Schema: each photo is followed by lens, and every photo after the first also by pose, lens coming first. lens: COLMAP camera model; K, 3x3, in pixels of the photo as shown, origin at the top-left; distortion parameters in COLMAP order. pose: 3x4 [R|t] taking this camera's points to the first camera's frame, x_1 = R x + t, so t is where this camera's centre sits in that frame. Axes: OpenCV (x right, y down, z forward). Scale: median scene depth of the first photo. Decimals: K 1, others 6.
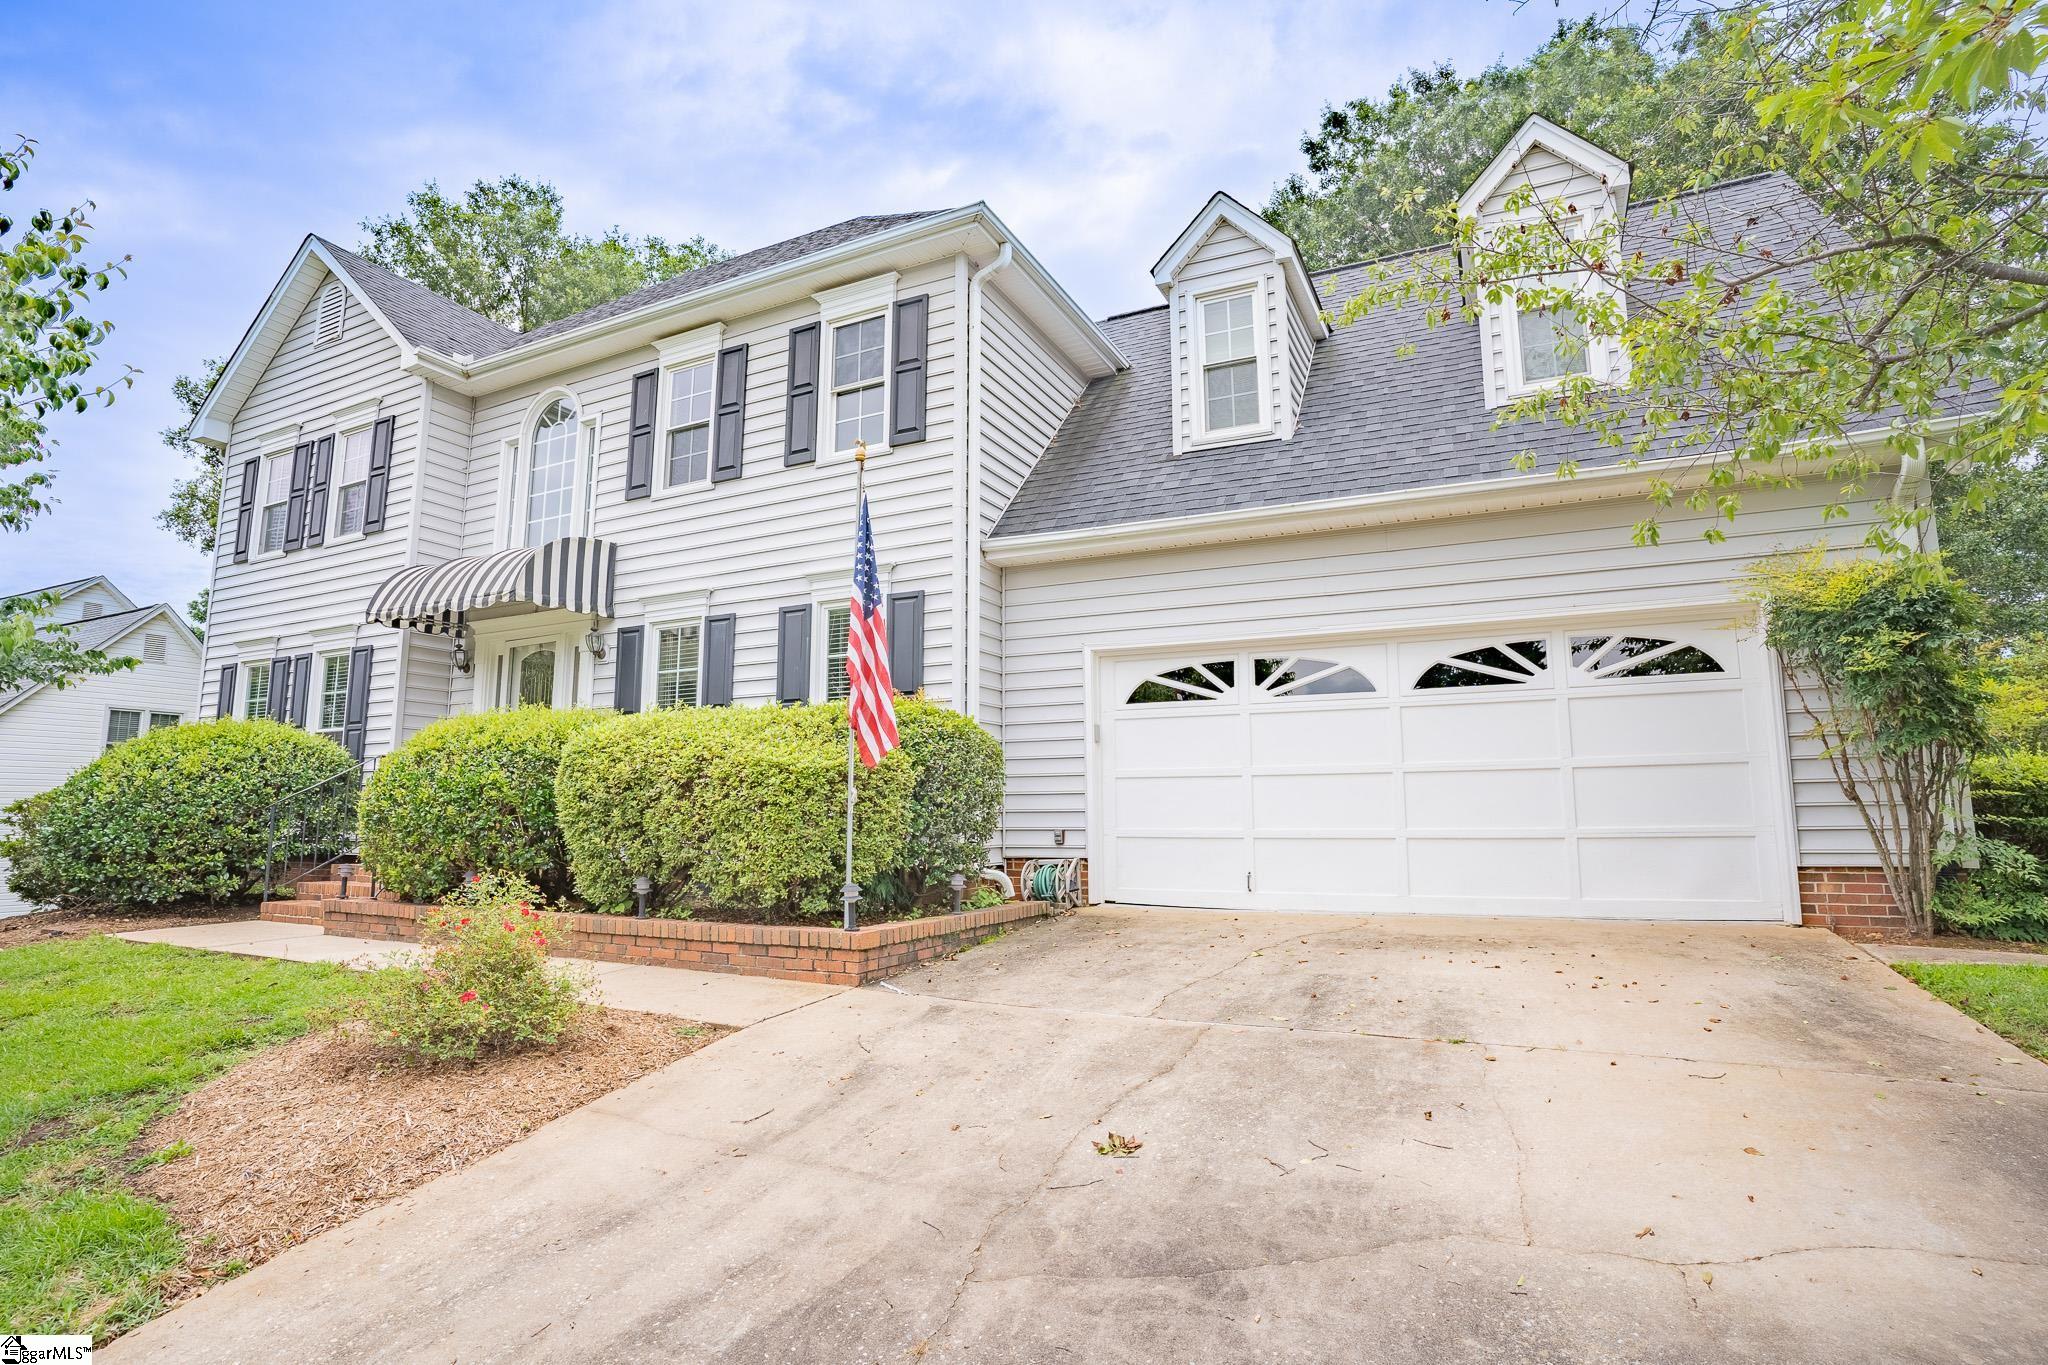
lens RADIAL K [[1003.3, 0, 1019.7], [0, 1003.3, 682.2], [0, 0, 1]] dist [-0.052387, 0.011303]
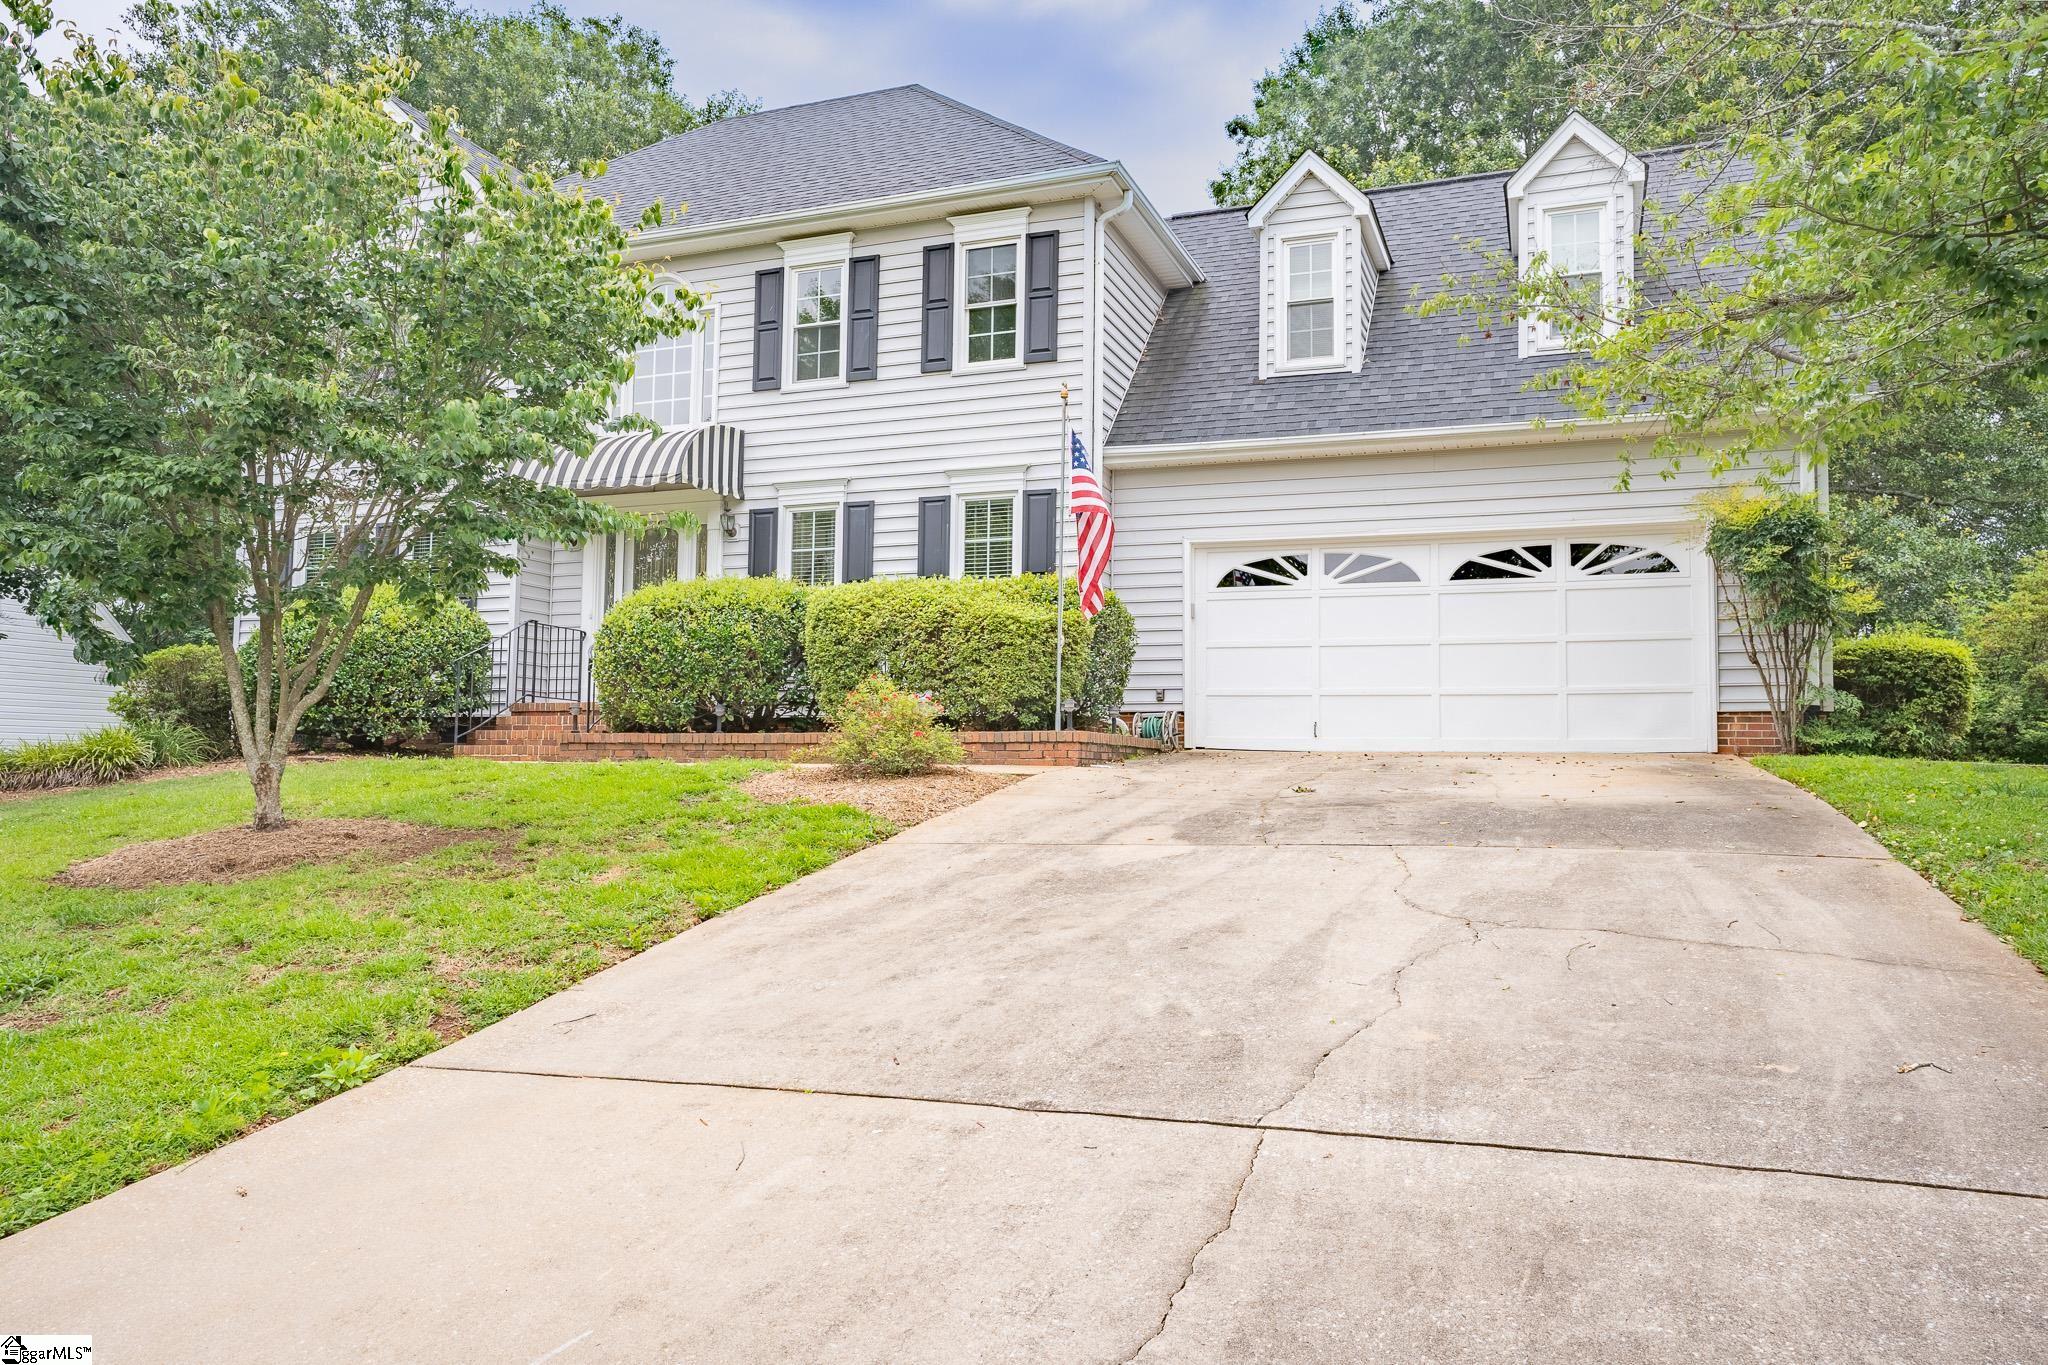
lens RADIAL K [[1378.8, 0, 1019.6], [0, 1378.8, 674.3], [0, 0, 1]] dist [0.012185, 0.002653]
pose [[0.996174, 0.022083, 0.084556, -0.272210], [-0.027559, 0.997560, 0.064147, 0.025540], [-0.082933, -0.066232, 0.994352, -0.655081]]
